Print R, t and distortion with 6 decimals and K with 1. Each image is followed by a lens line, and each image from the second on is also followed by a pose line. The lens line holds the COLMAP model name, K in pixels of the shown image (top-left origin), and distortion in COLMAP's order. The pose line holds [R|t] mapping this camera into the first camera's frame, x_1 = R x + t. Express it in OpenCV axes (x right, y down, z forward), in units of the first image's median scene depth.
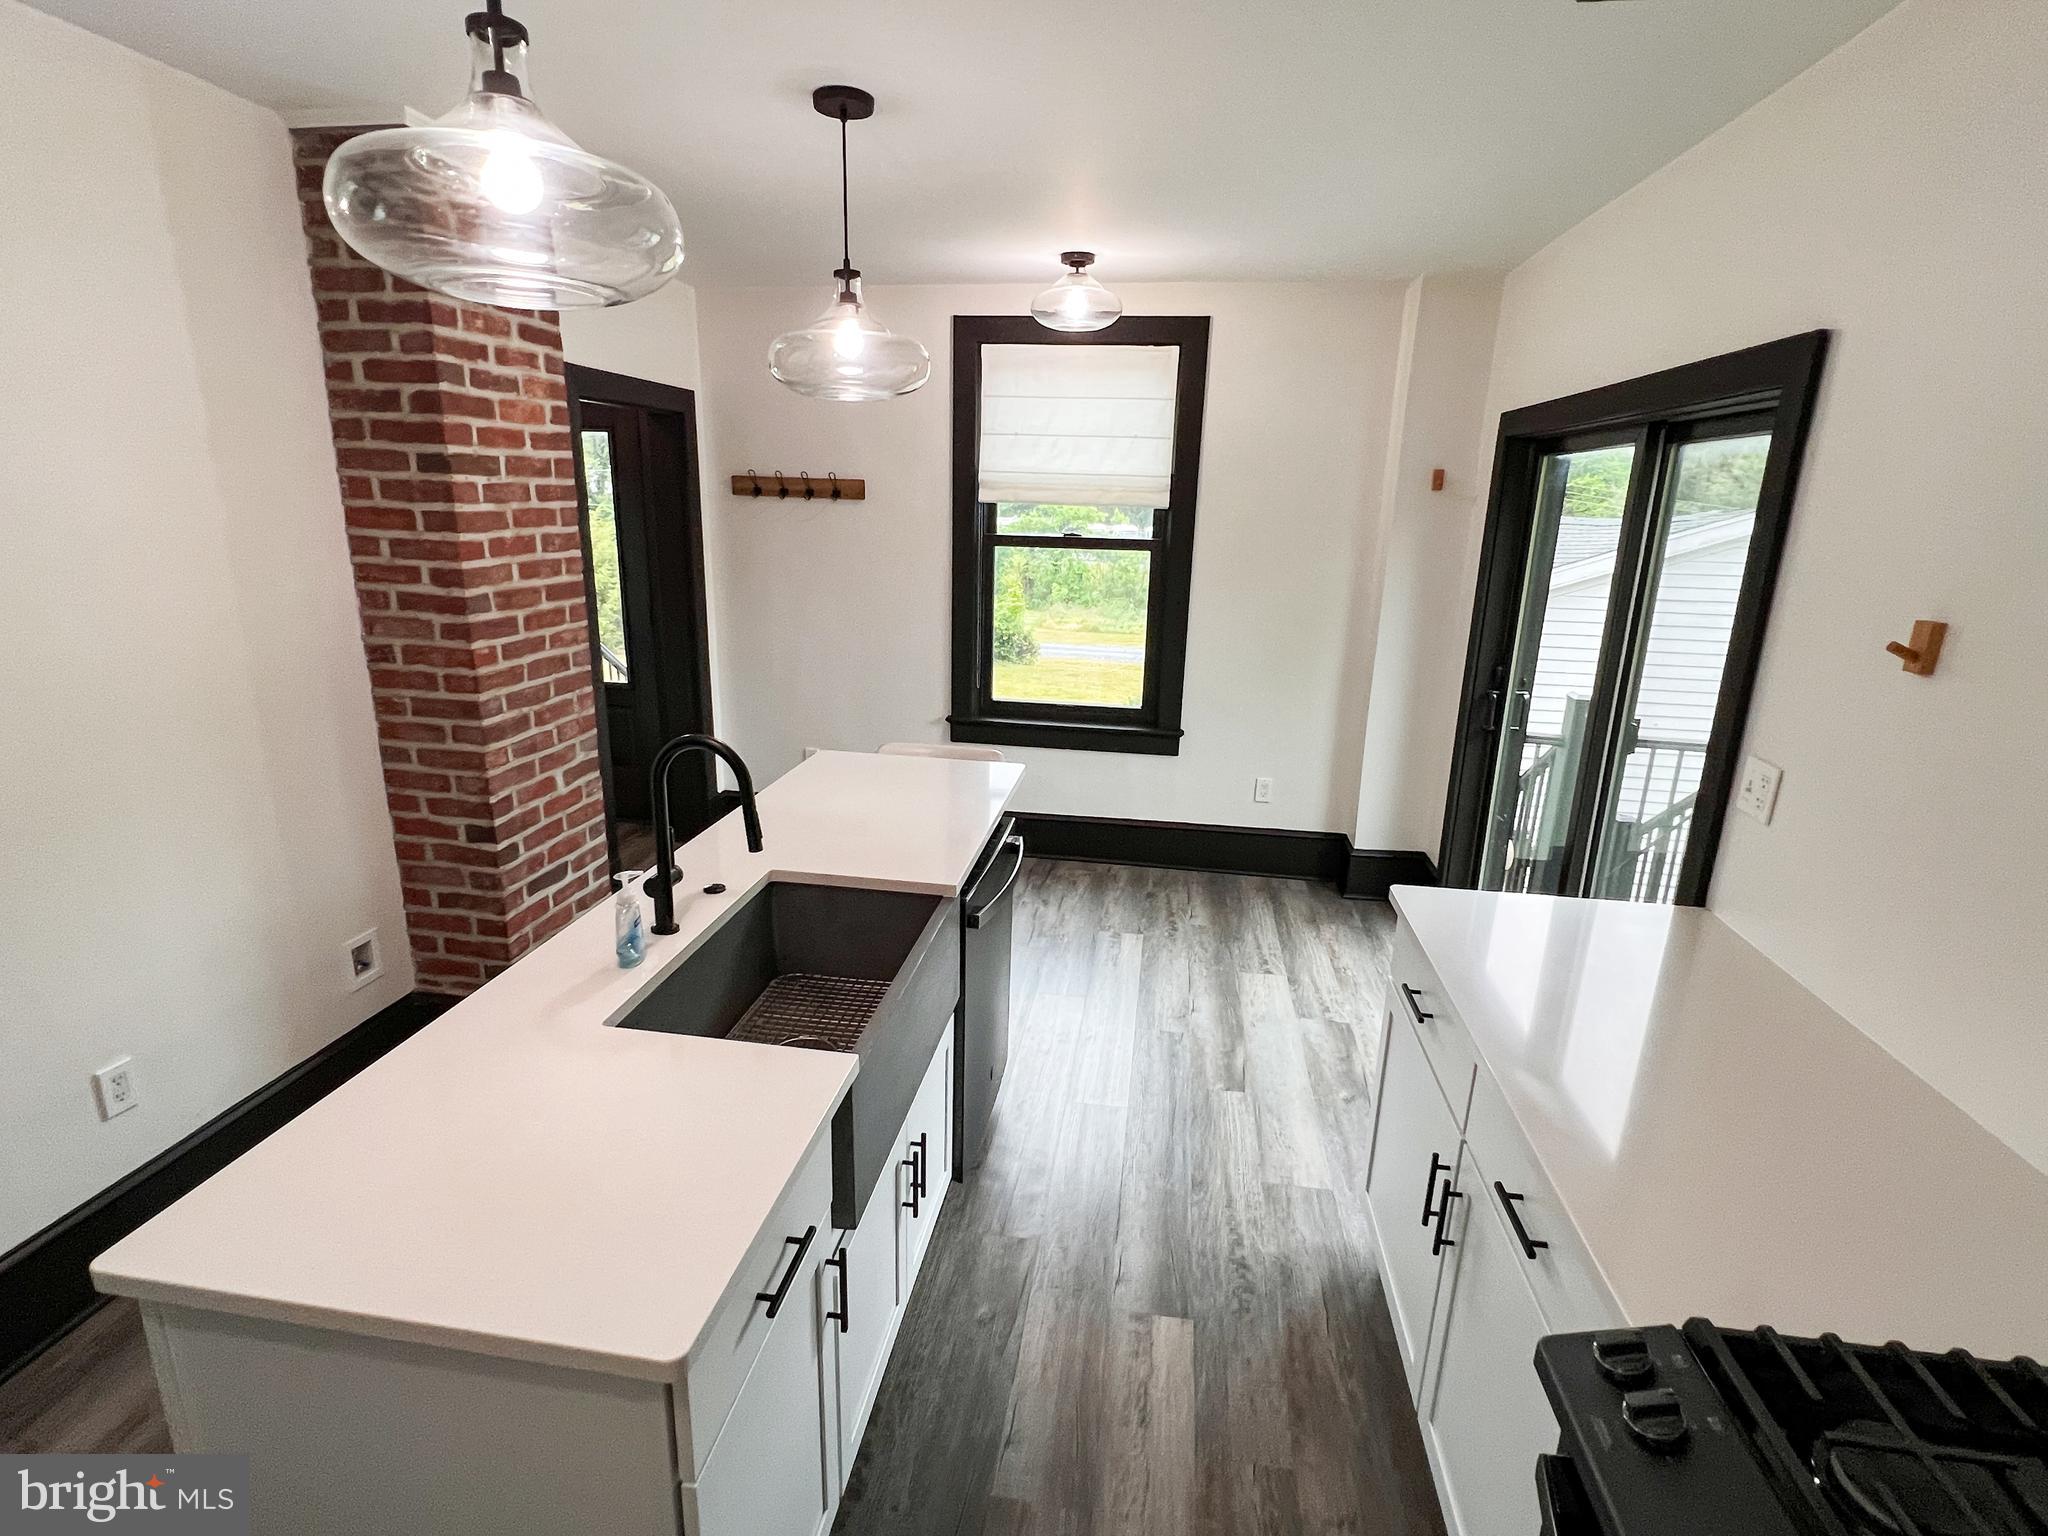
lens RADIAL K [[980.8, 0, 1020.6], [0, 980.8, 771.6], [0, 0, 1]] dist [-0.000366, -0.000153]
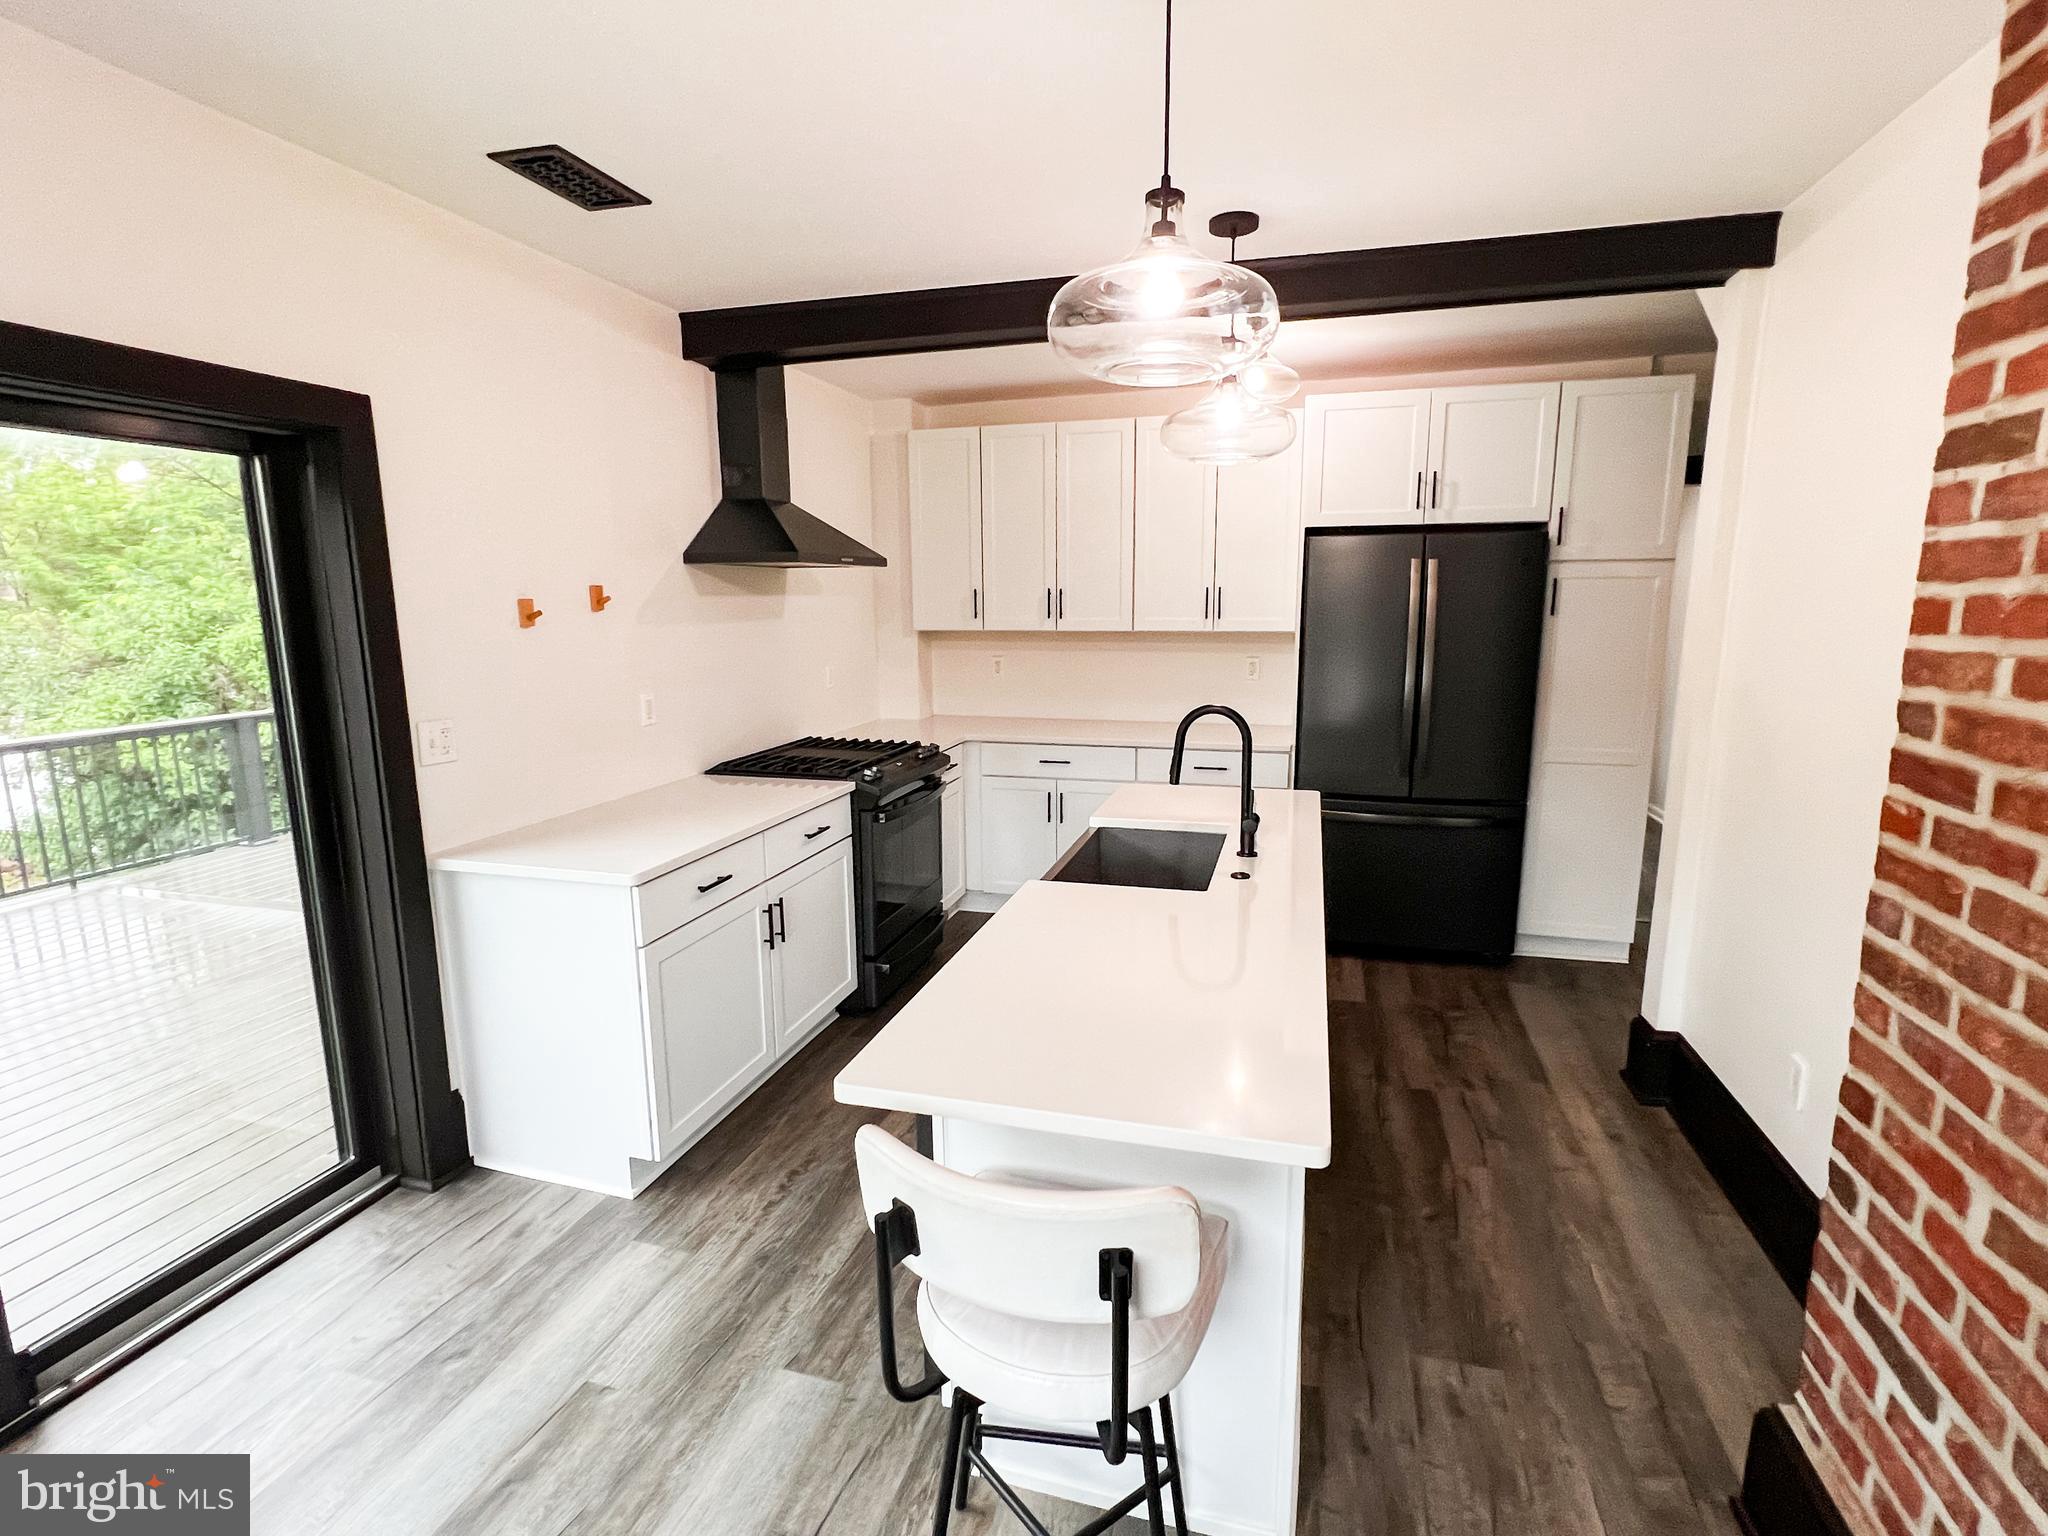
lens RADIAL K [[980.8, 0, 1023.1], [0, 980.8, 764.7], [0, 0, 1]] dist [-0.000366, -0.000153]
pose [[-0.993061, -0.032942, 0.112893, -0.142602], [0.018577, 0.903971, 0.427191, -0.365956], [-0.116124, 0.426324, -0.897086, 1.477024]]
